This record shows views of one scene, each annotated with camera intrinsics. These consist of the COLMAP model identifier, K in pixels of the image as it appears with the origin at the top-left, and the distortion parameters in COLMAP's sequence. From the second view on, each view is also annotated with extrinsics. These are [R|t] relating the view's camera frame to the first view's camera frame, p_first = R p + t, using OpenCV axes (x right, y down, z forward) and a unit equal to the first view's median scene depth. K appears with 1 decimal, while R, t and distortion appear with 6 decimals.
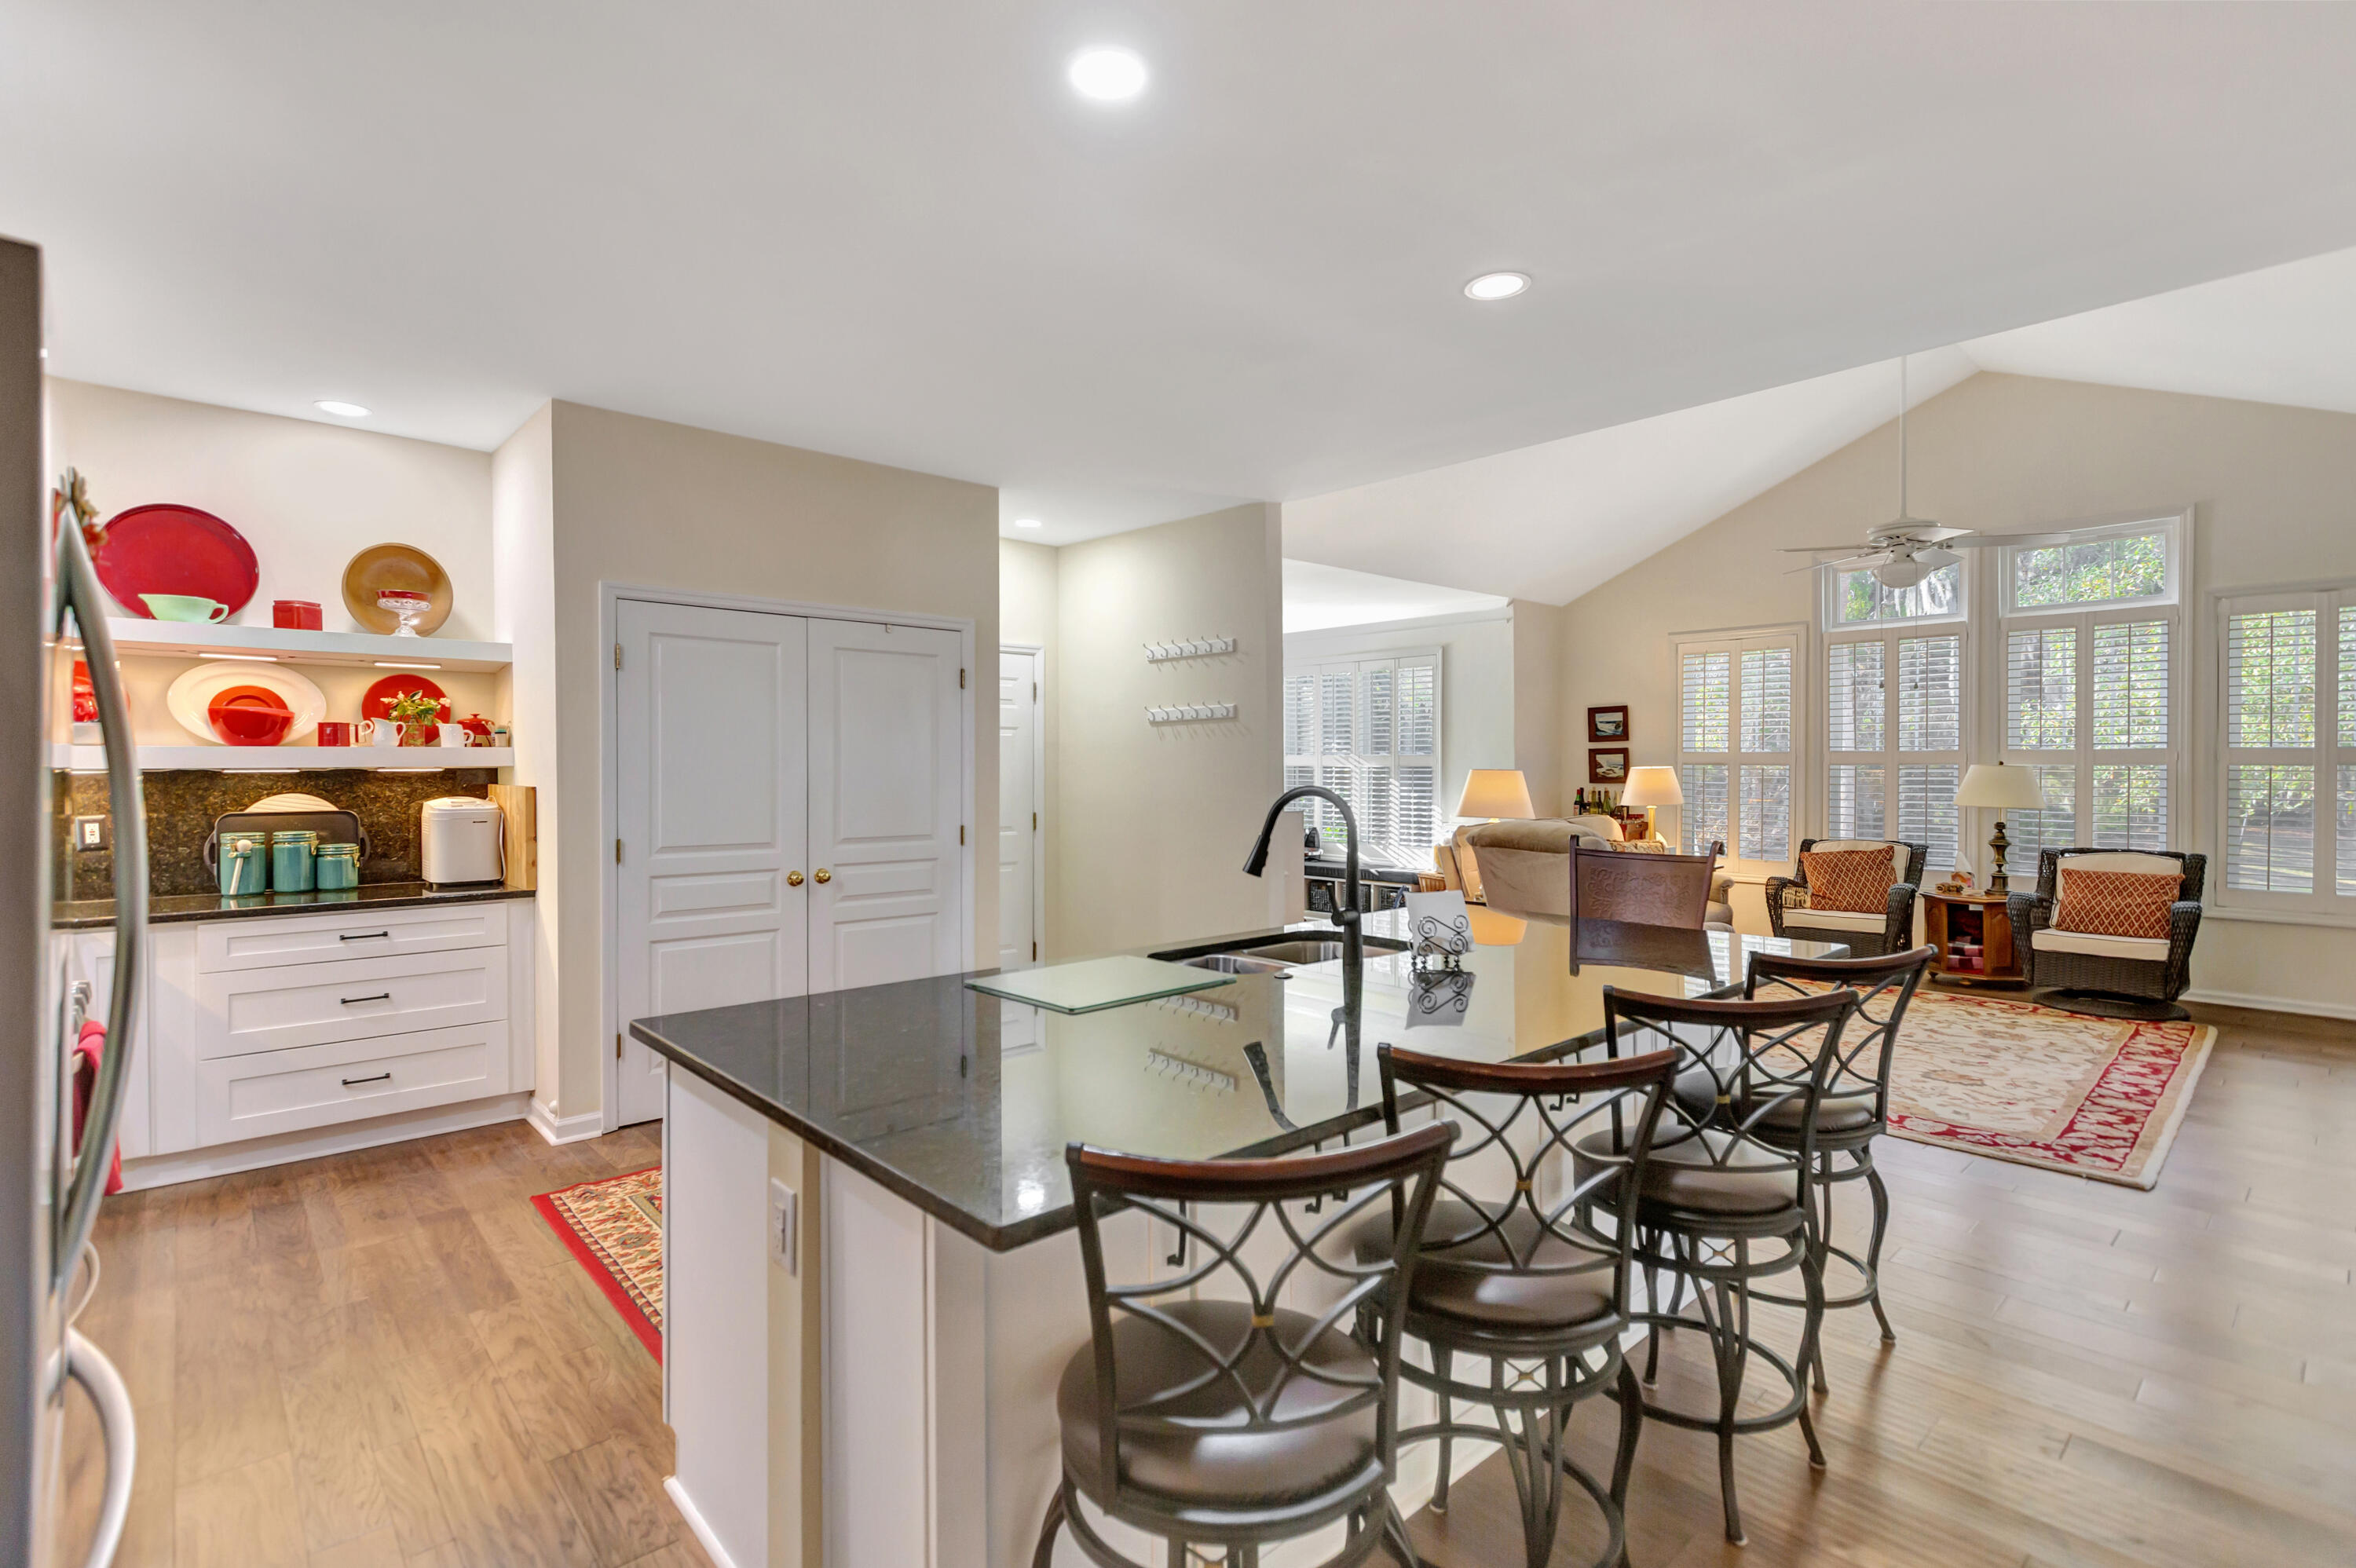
lens RADIAL K [[1081.9, 0, 1179.2], [0, 1081.9, 781.6], [0, 0, 1]] dist [0.000357, 0.000989]
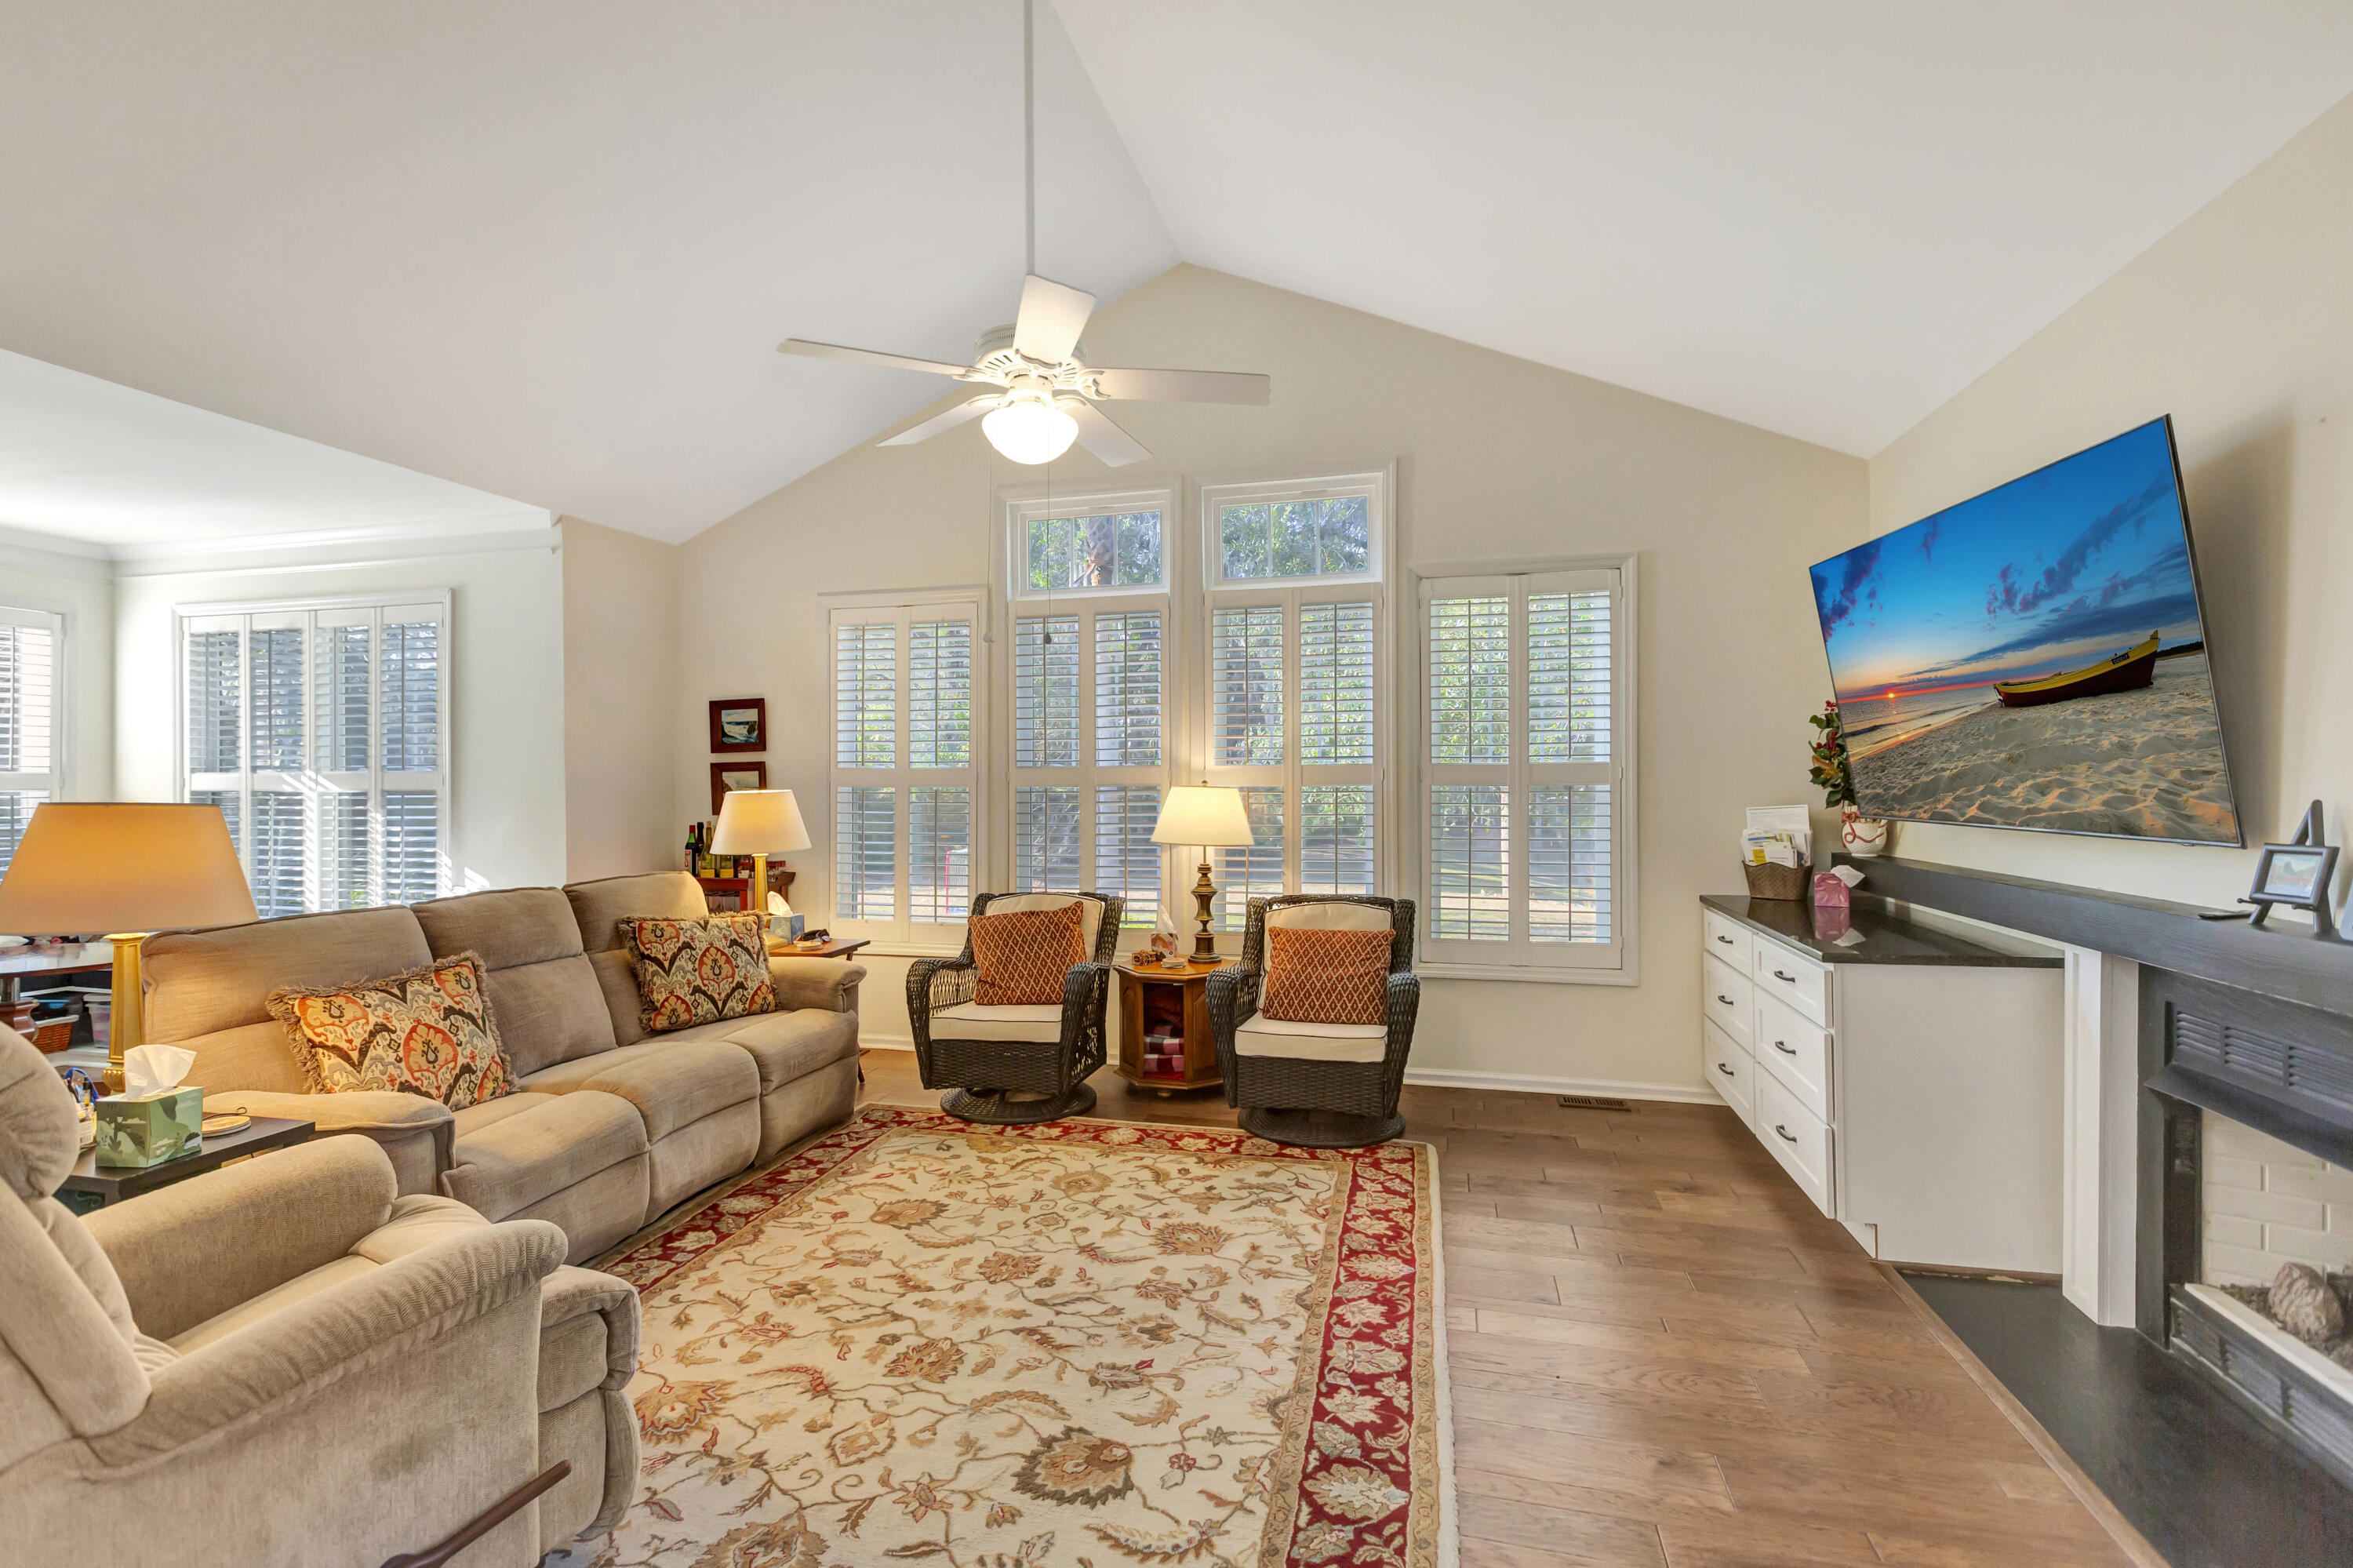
lens RADIAL K [[1080.7, 0, 1147.6], [0, 1080.7, 788.5], [0, 0, 1]] dist [0.000357, 0.000989]
pose [[0.849171, -0.005795, 0.528086, 0.348228], [0.012083, 0.999891, -0.008458, -0.007608], [-0.527980, 0.013563, 0.849149, 0.408263]]
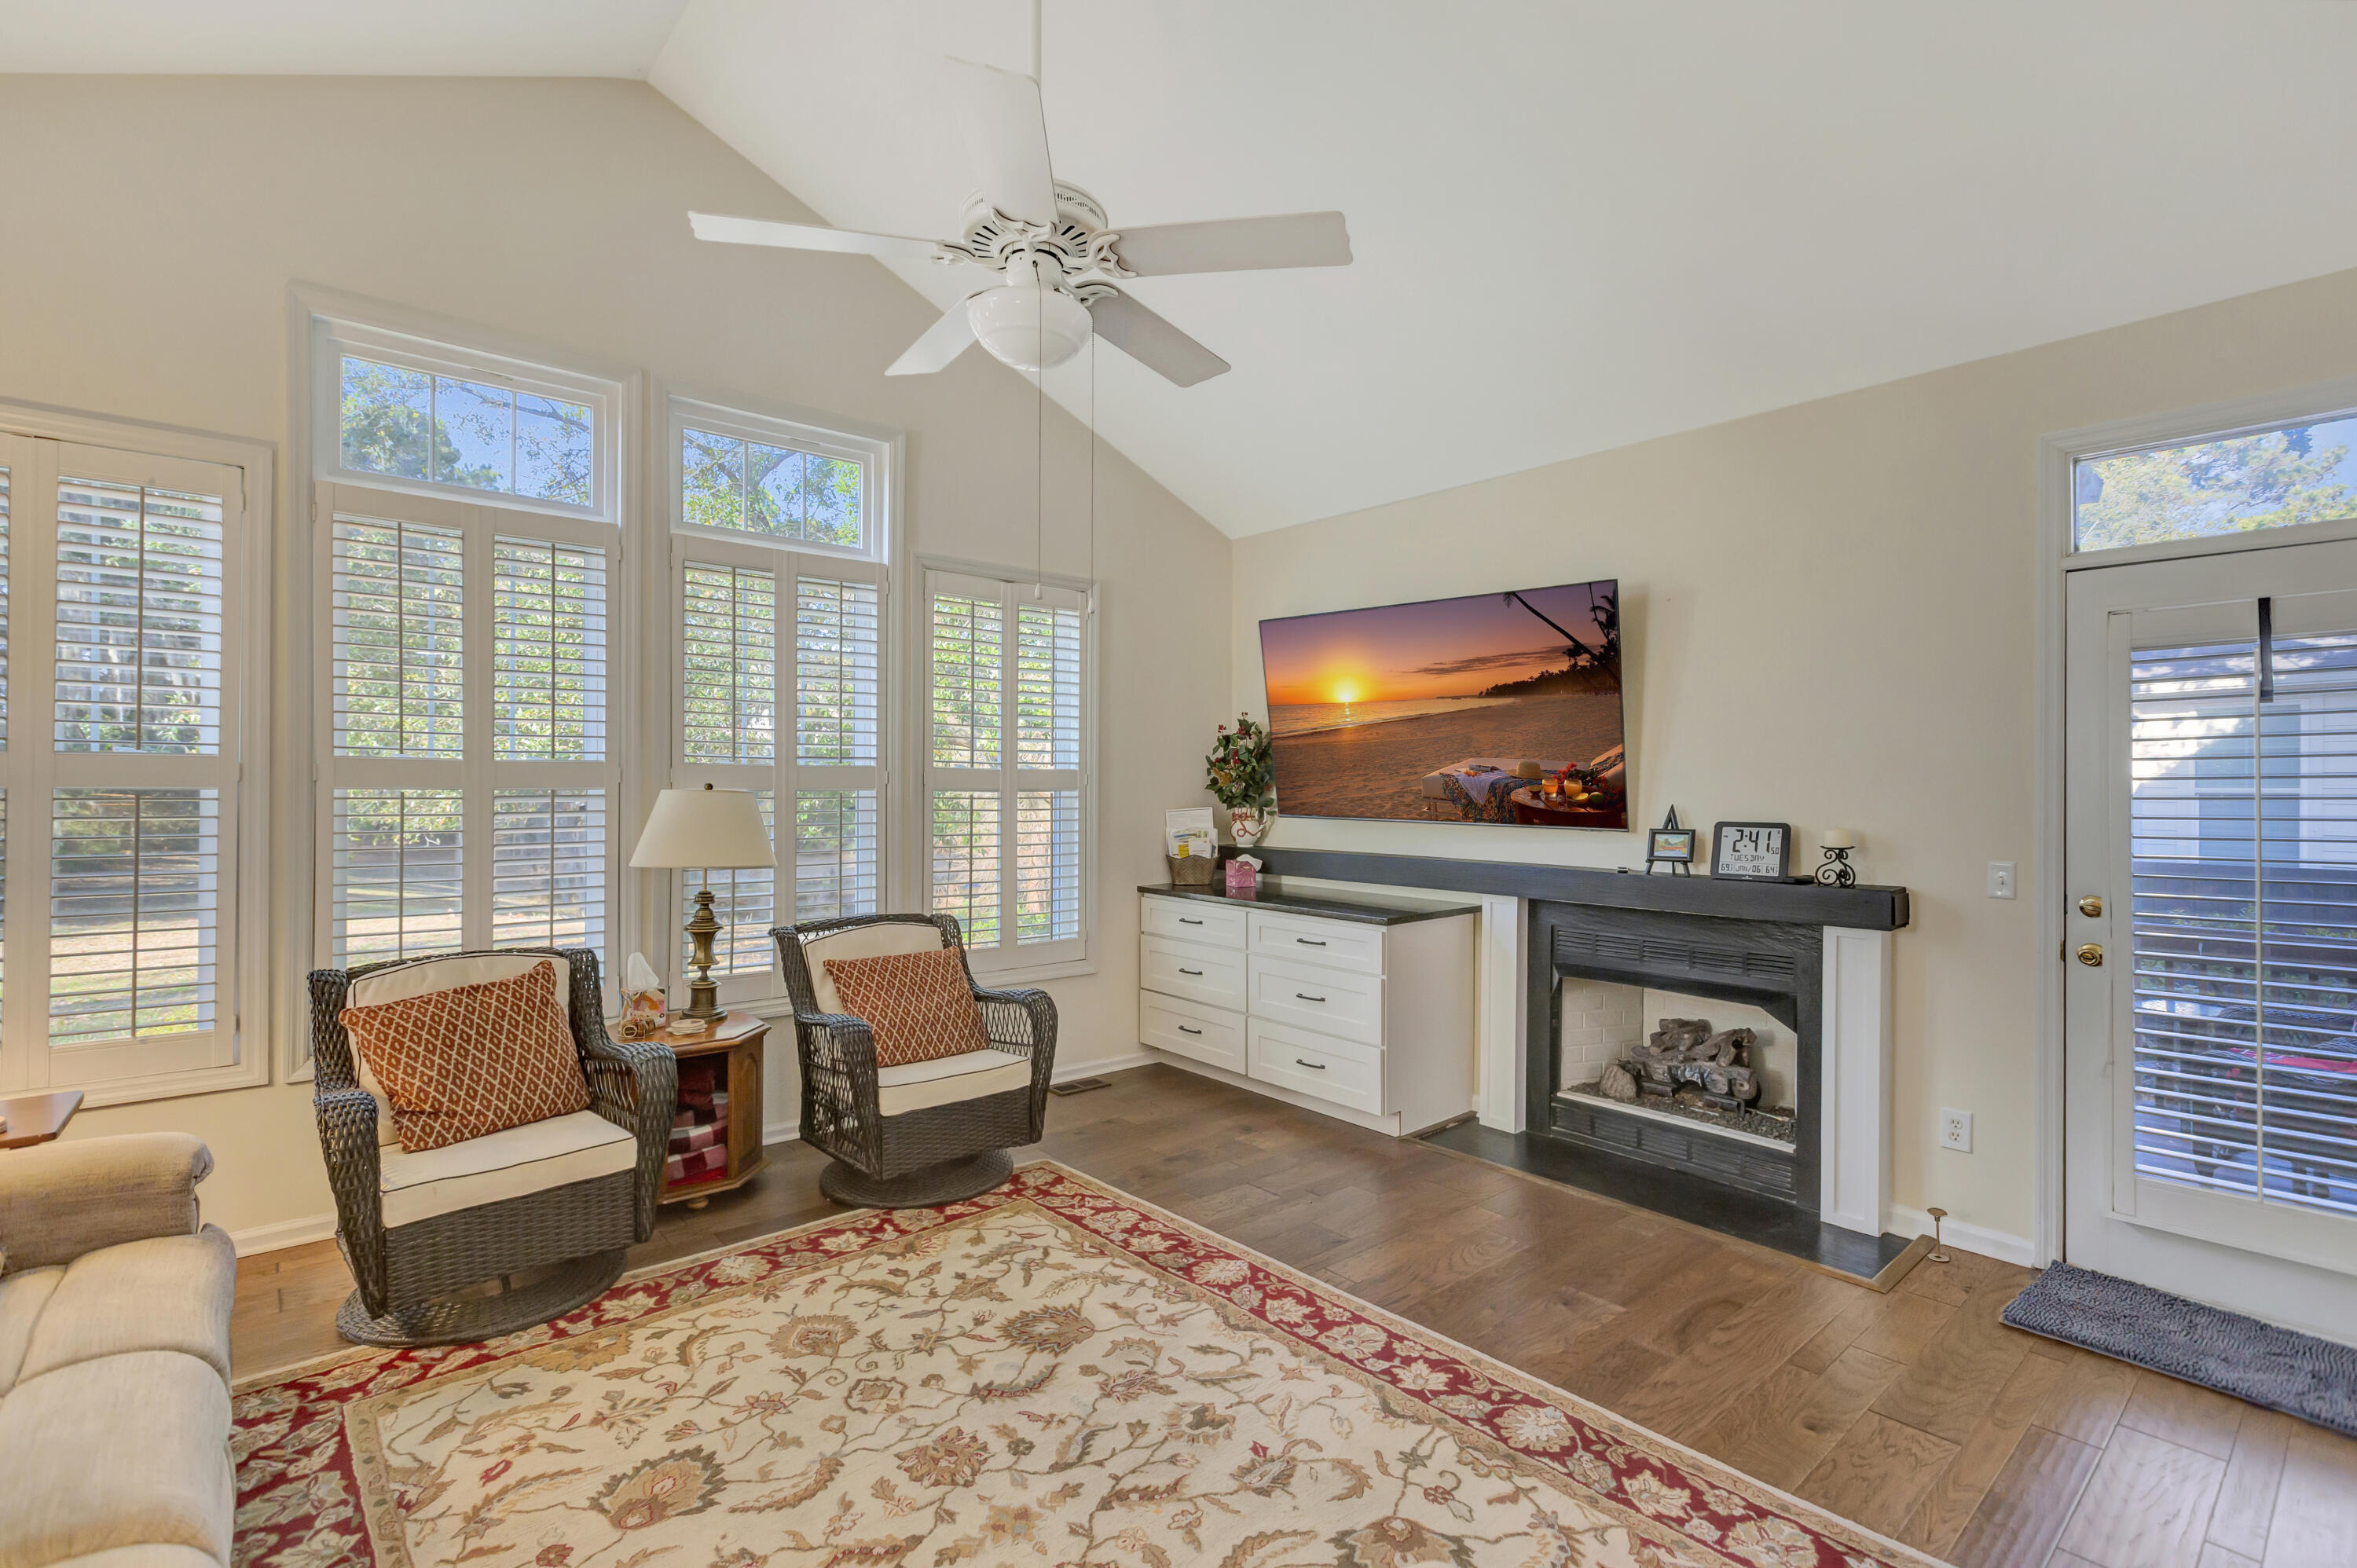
lens RADIAL K [[1082.4, 0, 1172.3], [0, 1082.4, 818.3], [0, 0, 1]] dist [0.000357, 0.000989]
pose [[0.036380, -0.034504, 0.998742, 0.210517], [0.011013, 0.999357, 0.034124, -0.019571], [-0.999277, 0.009758, 0.036736, 0.750402]]
